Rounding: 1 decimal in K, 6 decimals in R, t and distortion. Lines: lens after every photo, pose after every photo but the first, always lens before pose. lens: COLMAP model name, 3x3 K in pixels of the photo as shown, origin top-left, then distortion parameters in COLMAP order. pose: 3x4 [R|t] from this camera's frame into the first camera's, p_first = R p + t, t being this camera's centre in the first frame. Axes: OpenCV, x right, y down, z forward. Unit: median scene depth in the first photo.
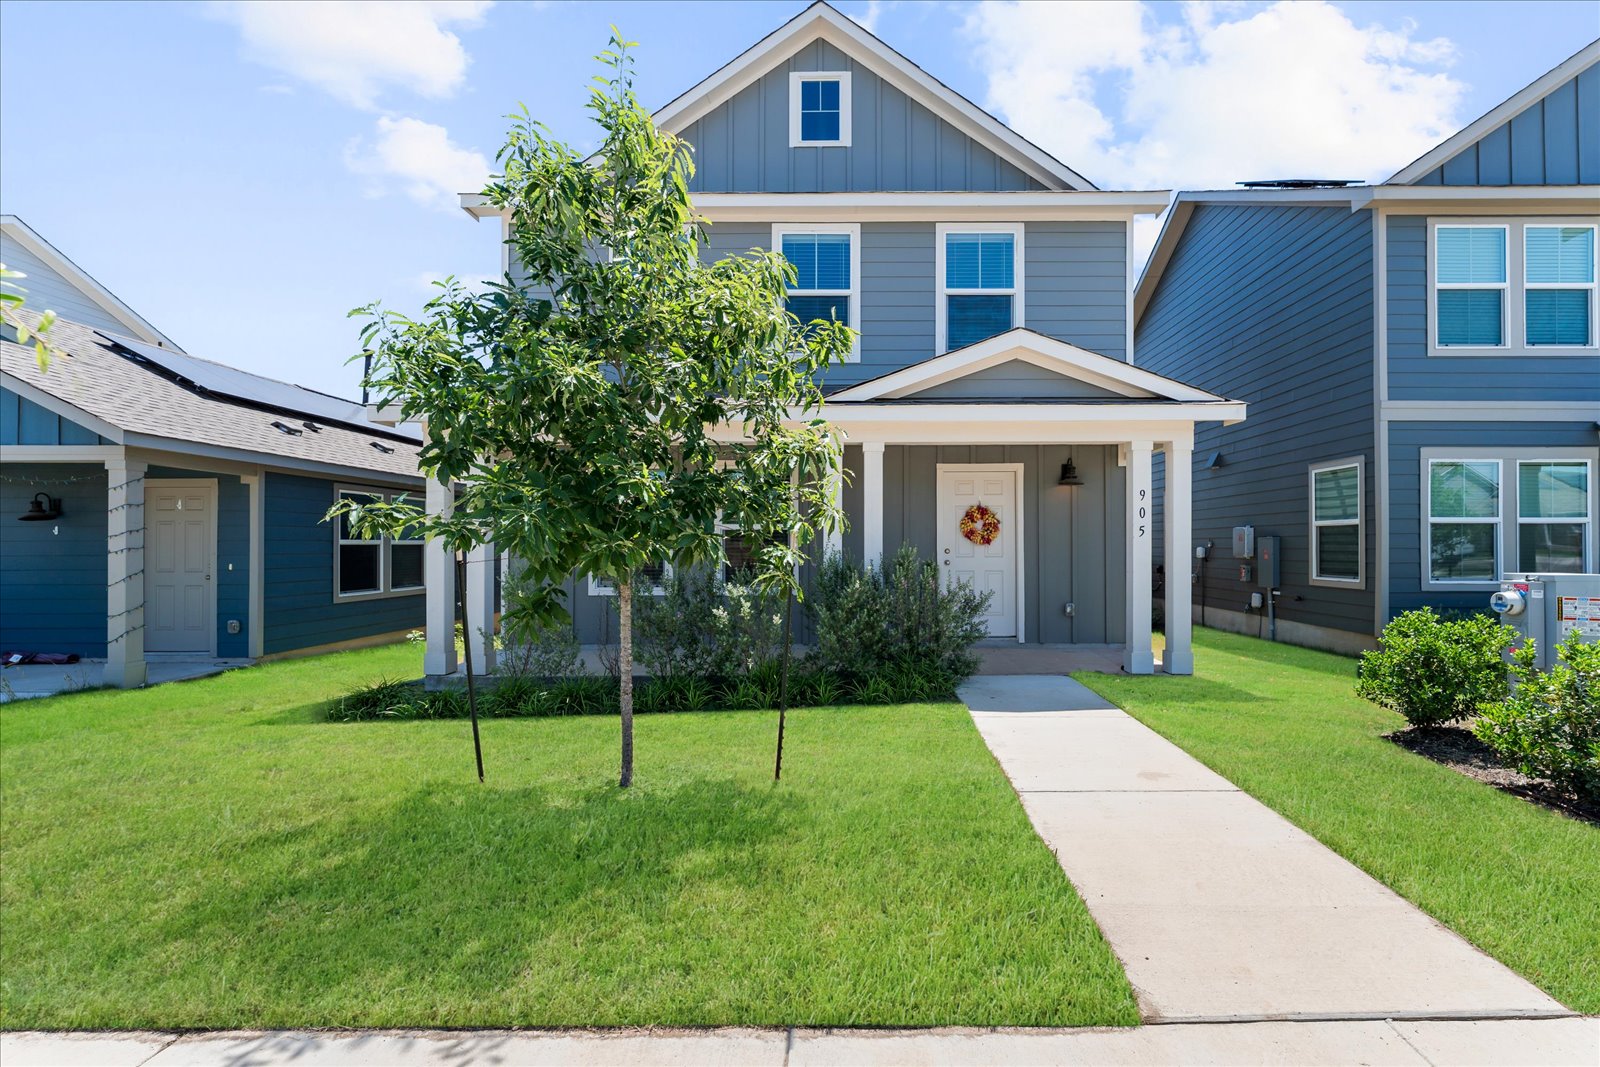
lens RADIAL K [[716.6, 0, 800.0], [0, 716.6, 555.2], [0, 0, 1]] dist [-0.003660, -0.000374]
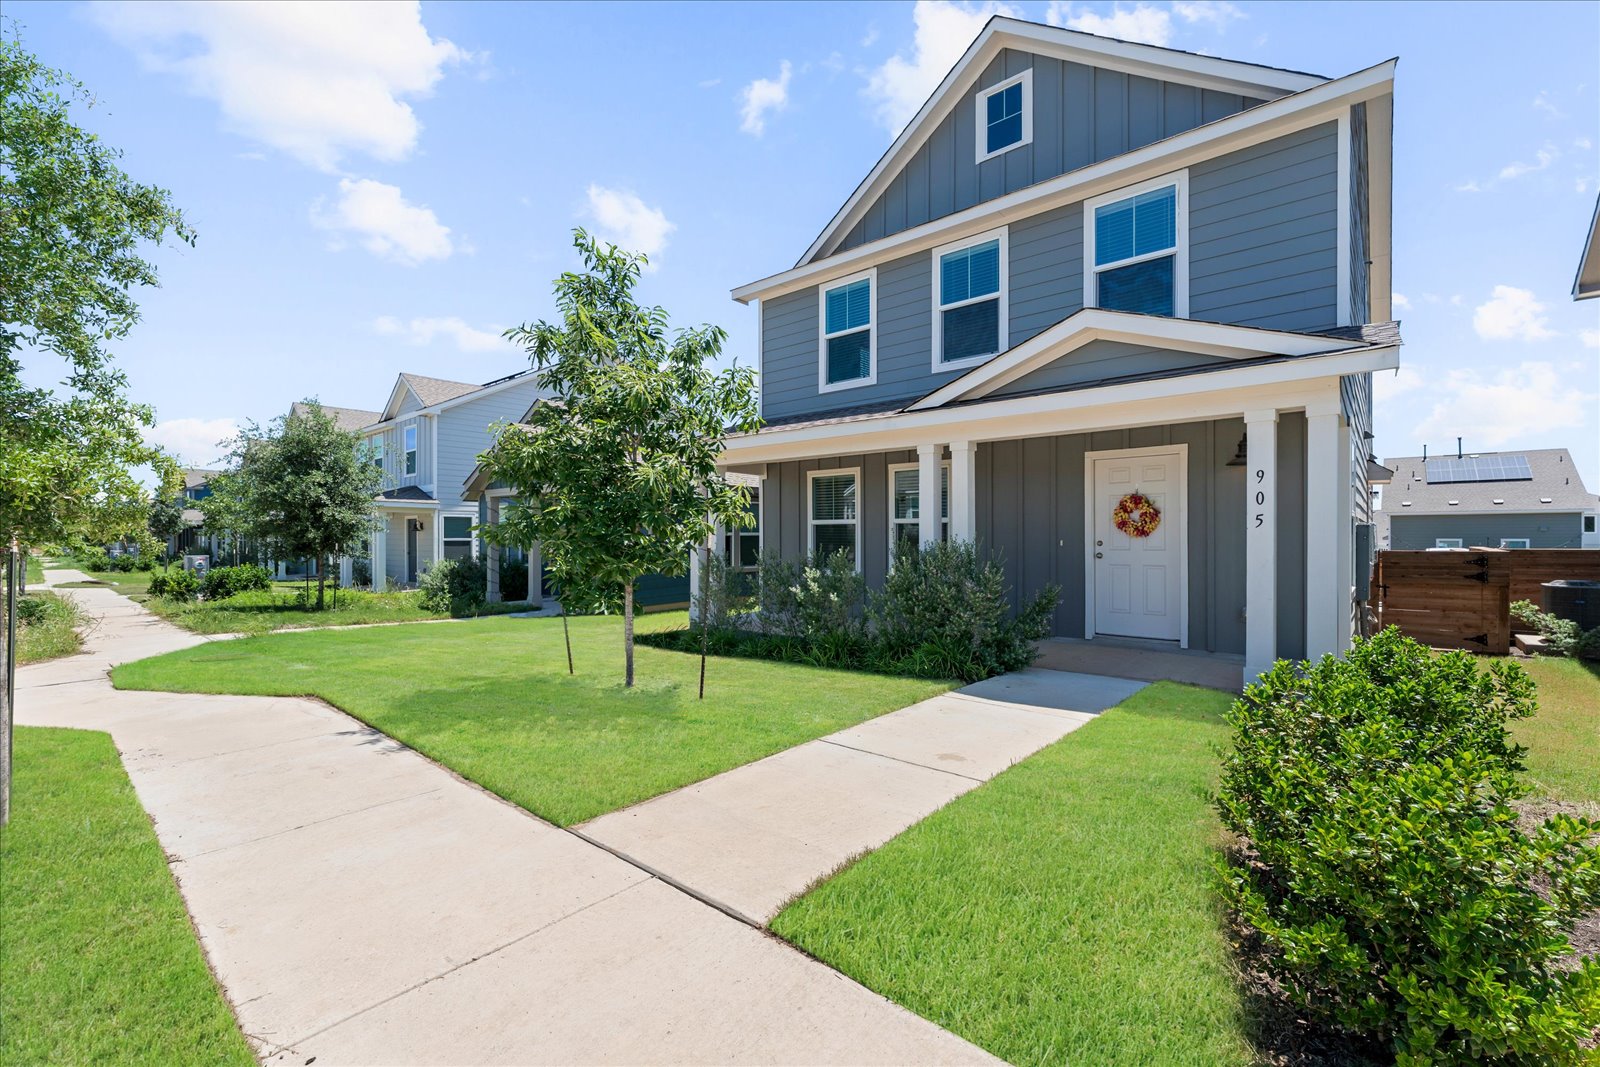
lens RADIAL K [[758.6, 0, 806.0], [0, 758.6, 536.6], [0, 0, 1]] dist [-0.003381, -0.000778]
pose [[0.718753, 0.000849, -0.695265, 0.630863], [-0.005552, 0.999974, -0.004519, -0.007920], [0.695244, 0.007108, 0.718739, 0.014867]]
